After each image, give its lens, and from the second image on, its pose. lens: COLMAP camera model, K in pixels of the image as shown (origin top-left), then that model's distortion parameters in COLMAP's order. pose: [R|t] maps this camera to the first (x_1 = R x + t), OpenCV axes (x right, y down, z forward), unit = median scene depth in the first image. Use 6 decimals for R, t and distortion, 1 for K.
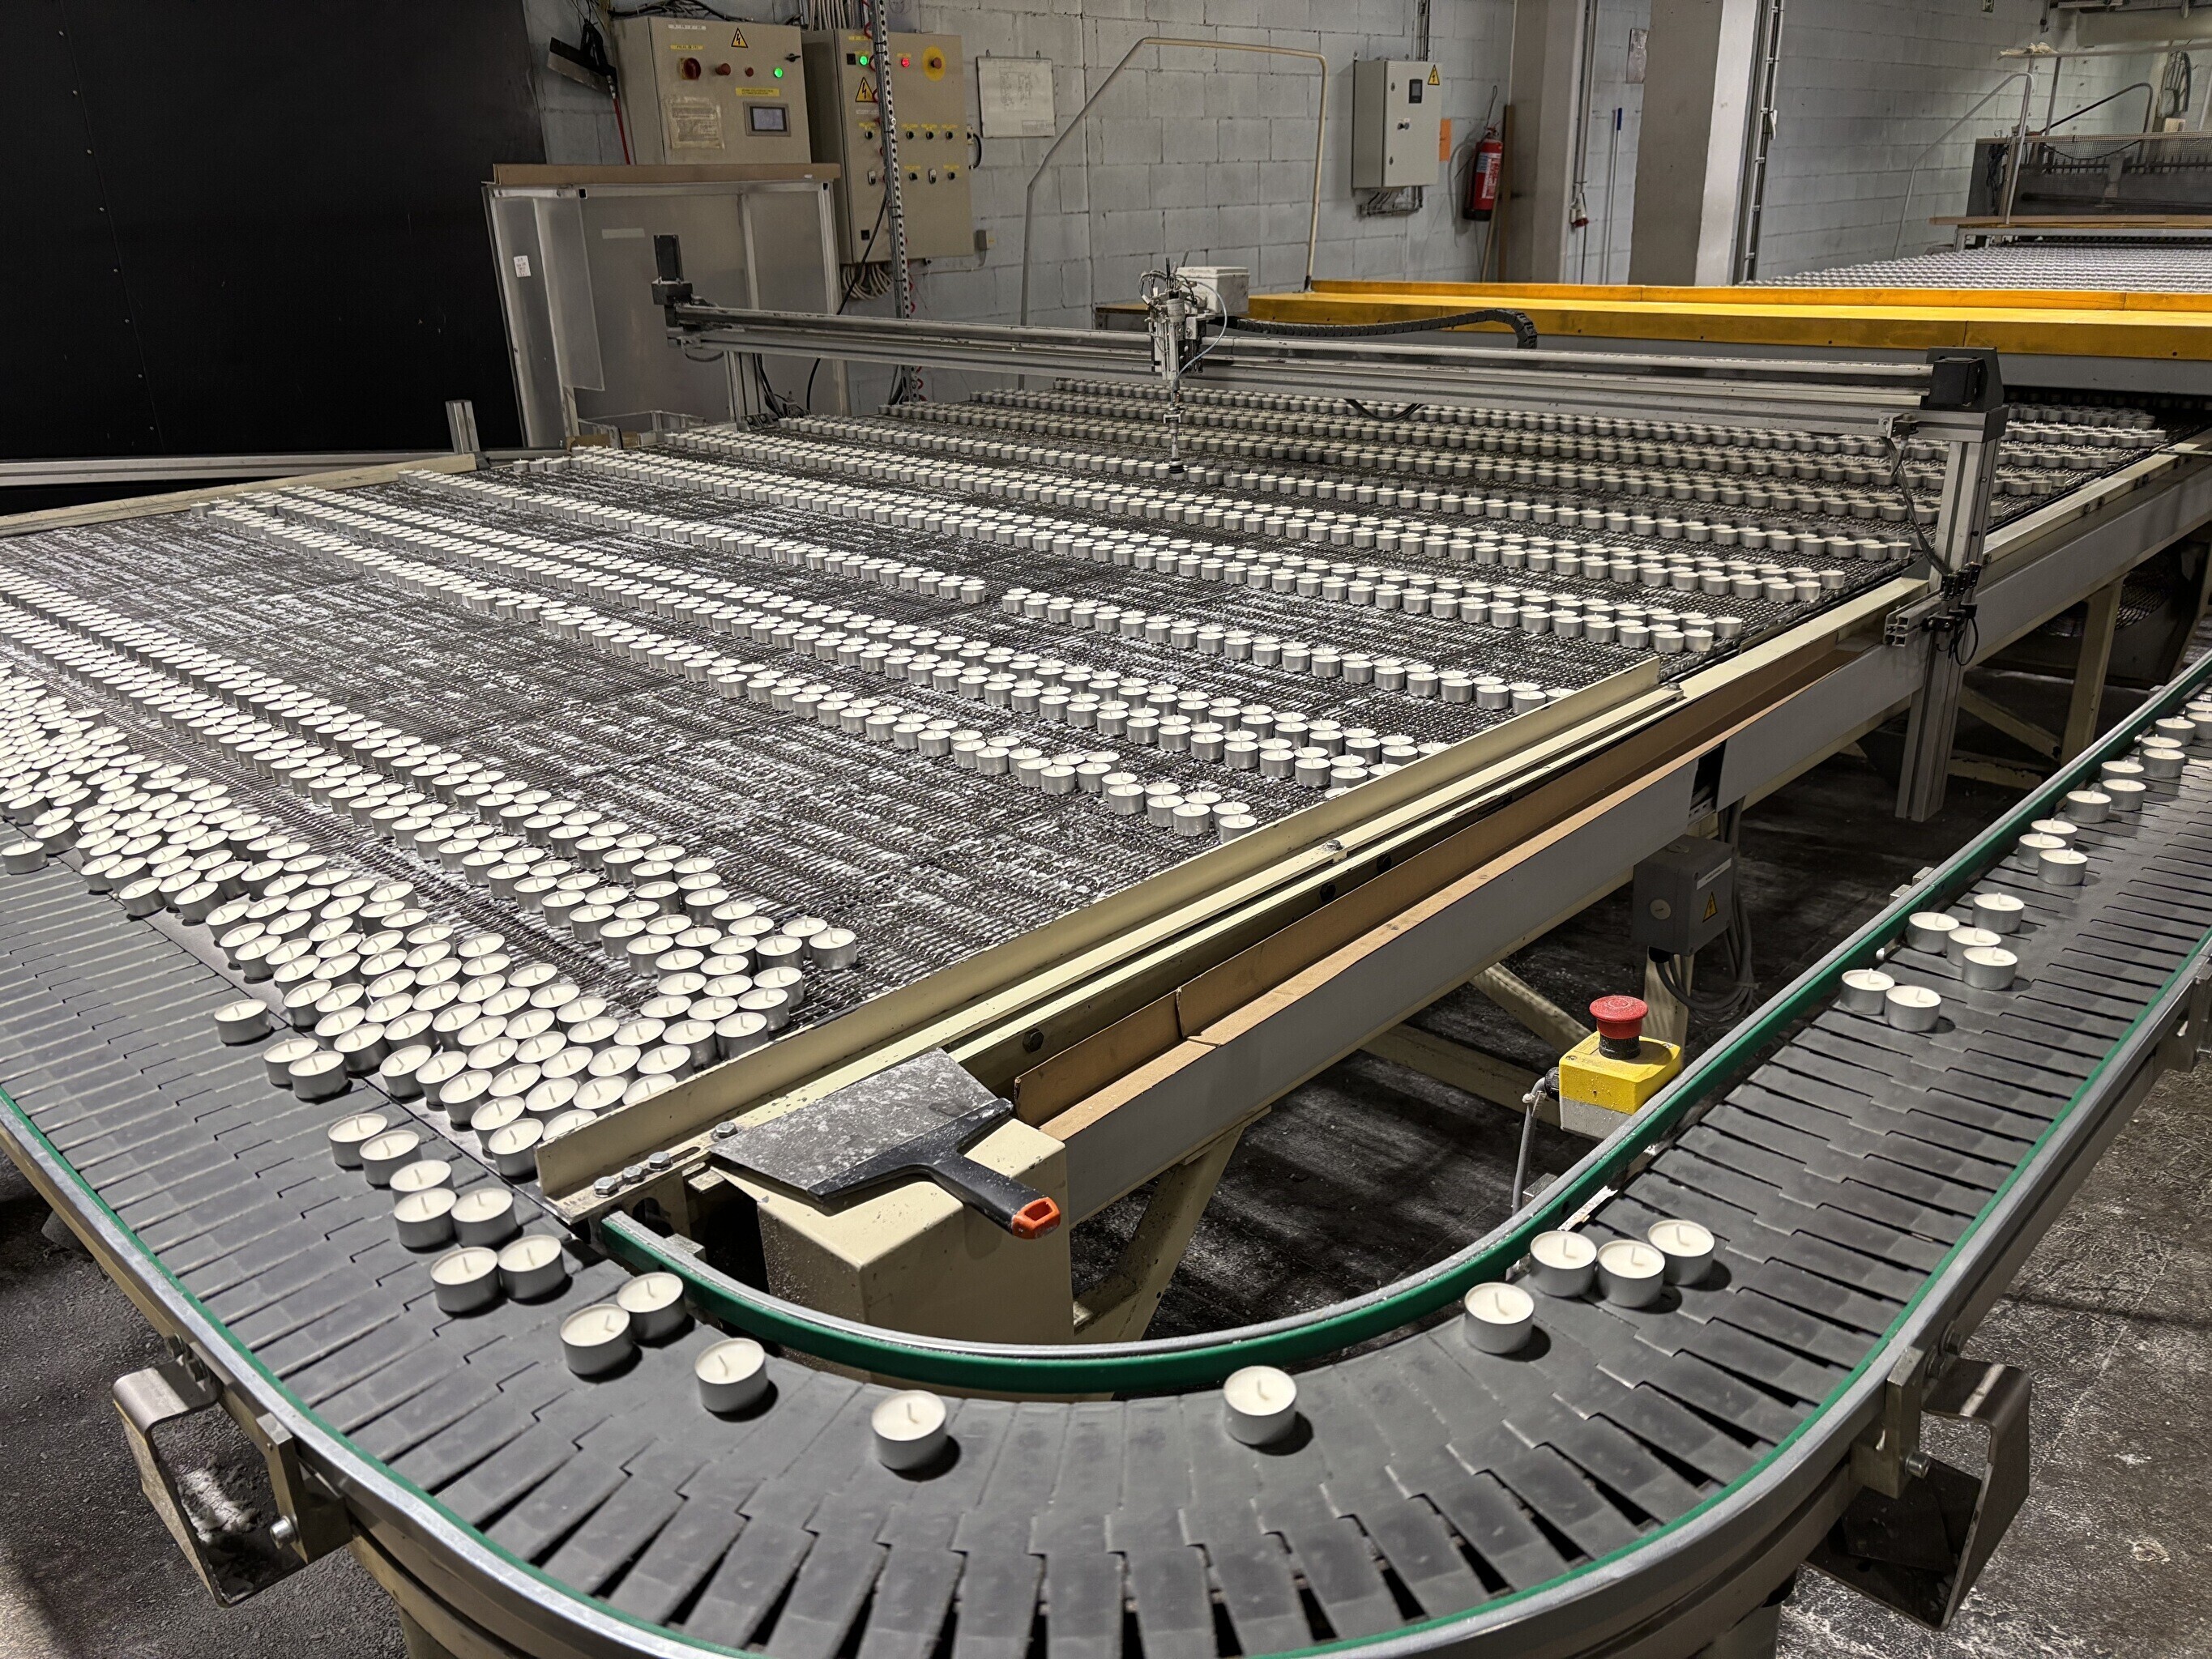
lens RADIAL K [[1682.8, 0, 1093.5], [0, 1682.8, 861.0], [0, 0, 1]] dist [0.011491, -0.007785]
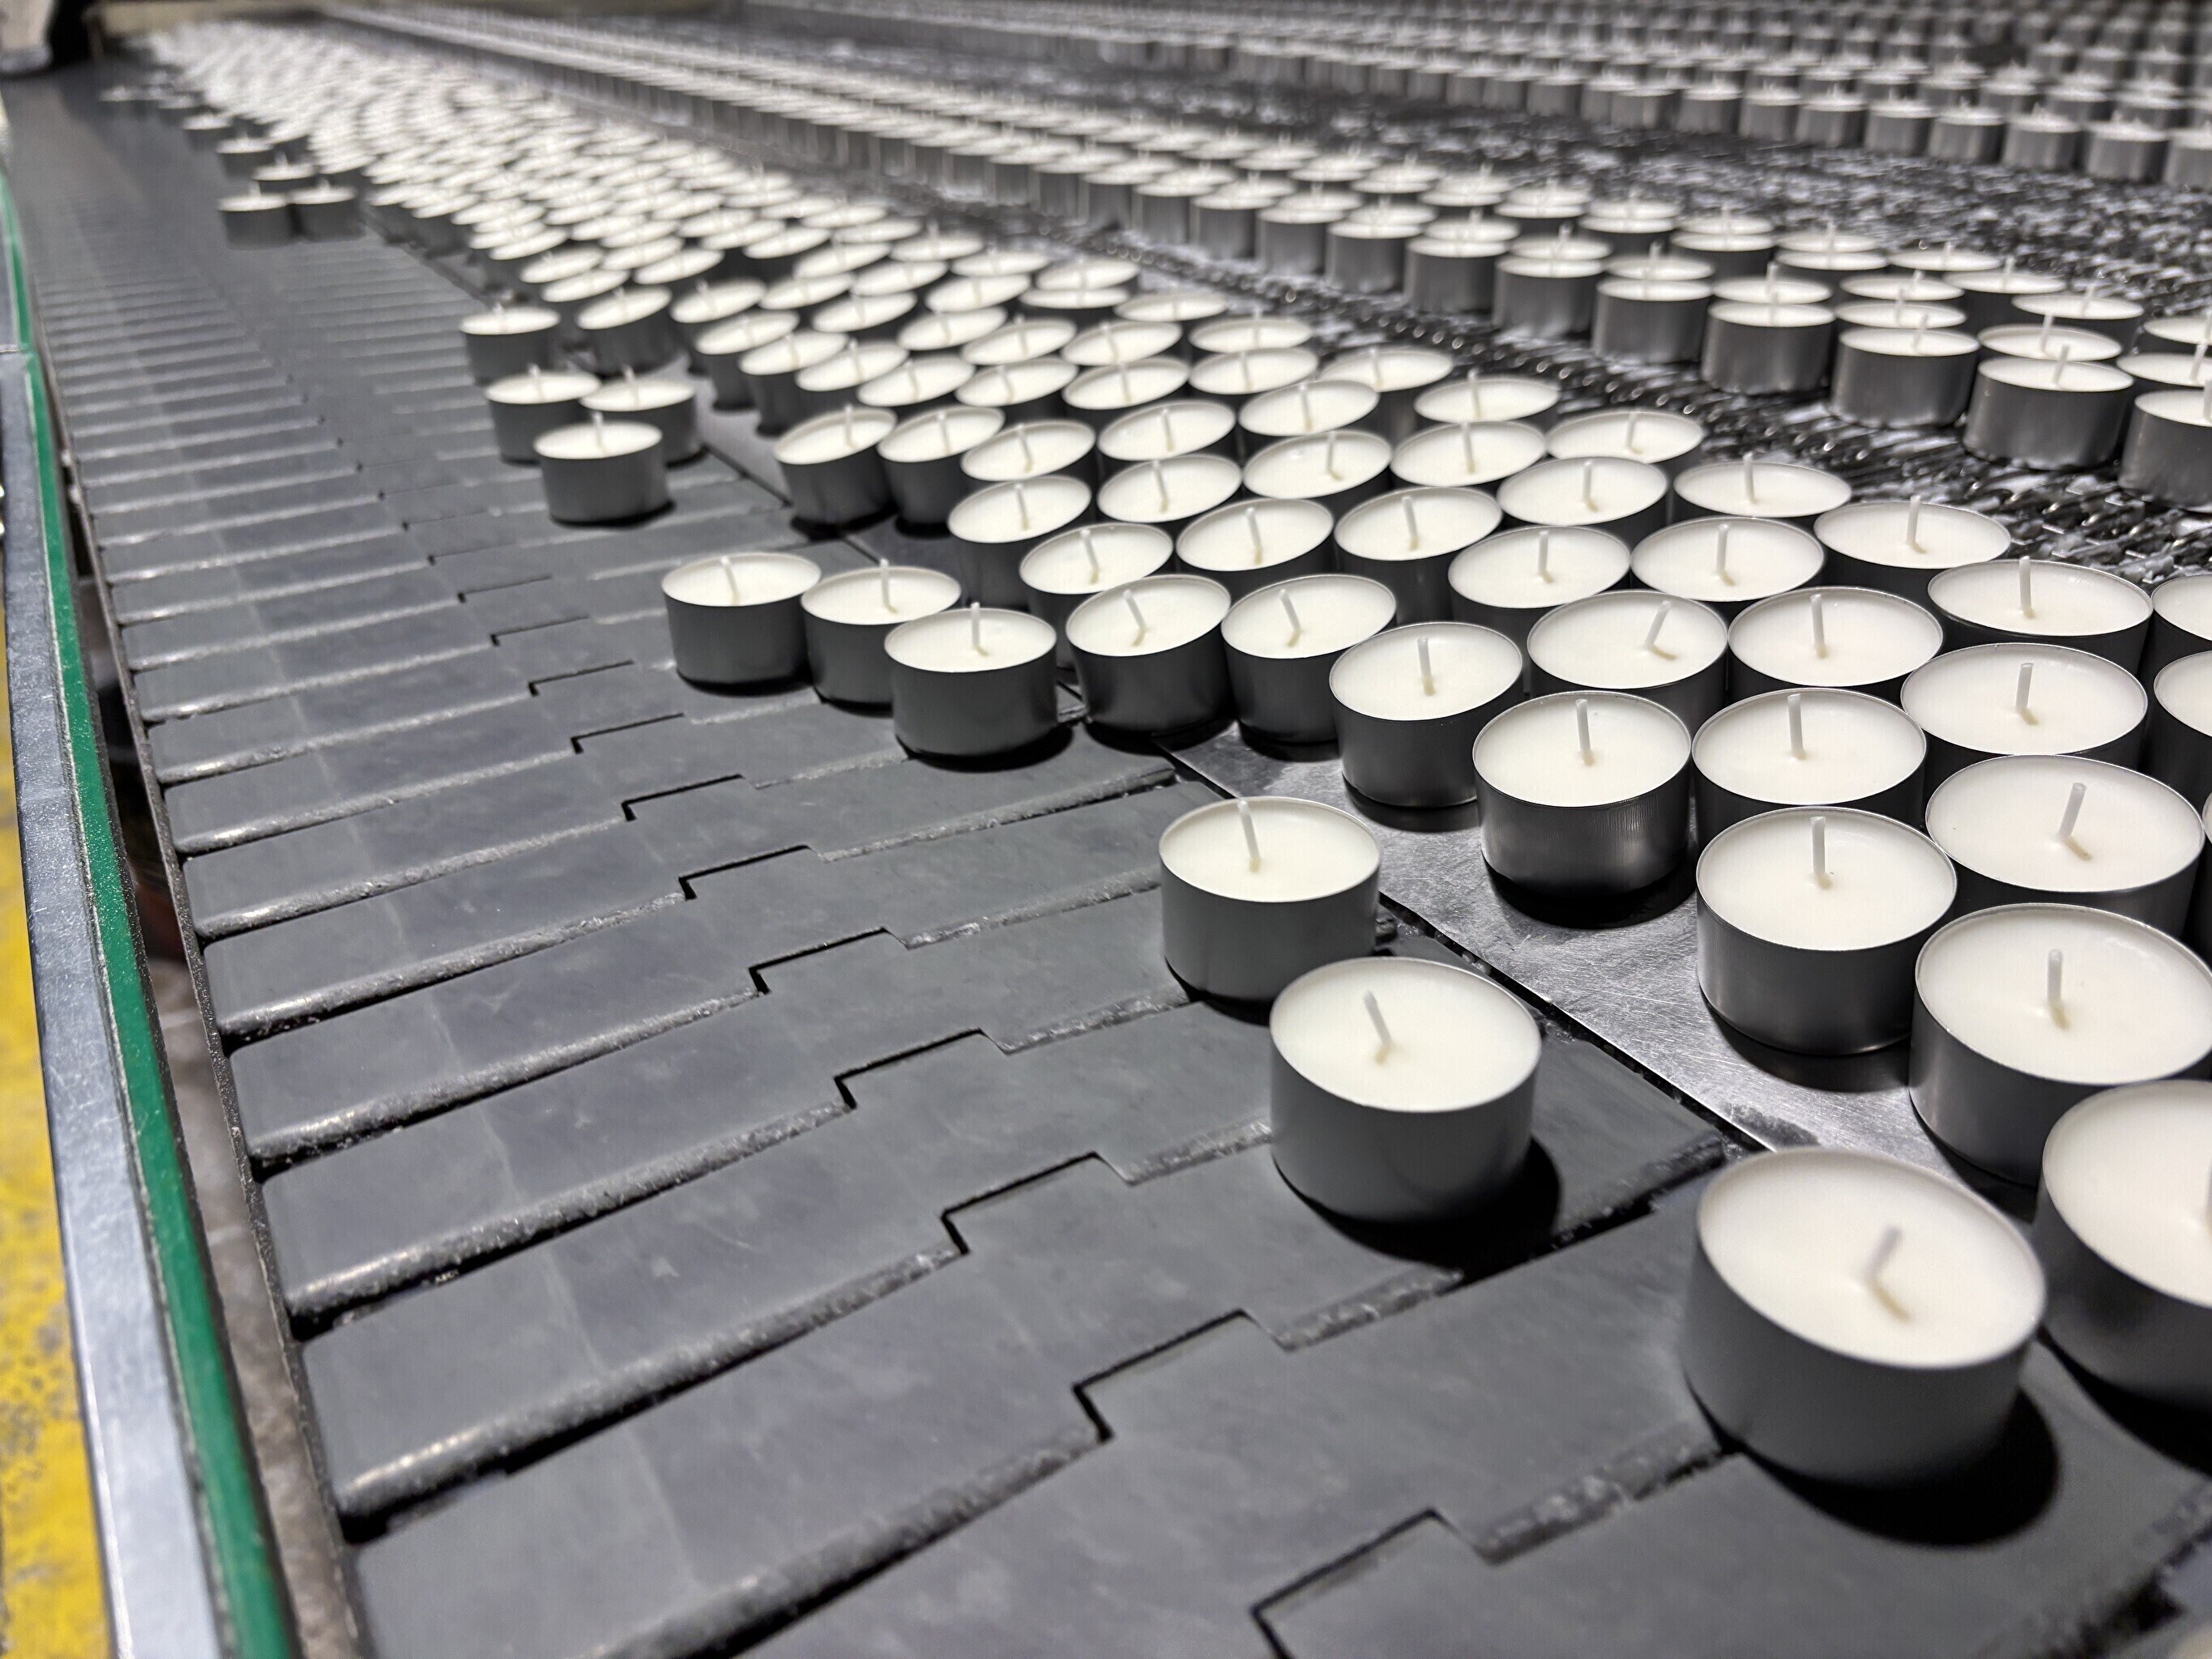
lens RADIAL K [[1682.8, 0, 1093.5], [0, 1682.8, 861.0], [0, 0, 1]] dist [0.011491, -0.007785]
pose [[0.968317, 0.160252, -0.191526, -0.346819], [-0.124555, 0.974664, 0.185785, 0.098341], [0.216446, -0.156044, 0.963744, 0.629010]]
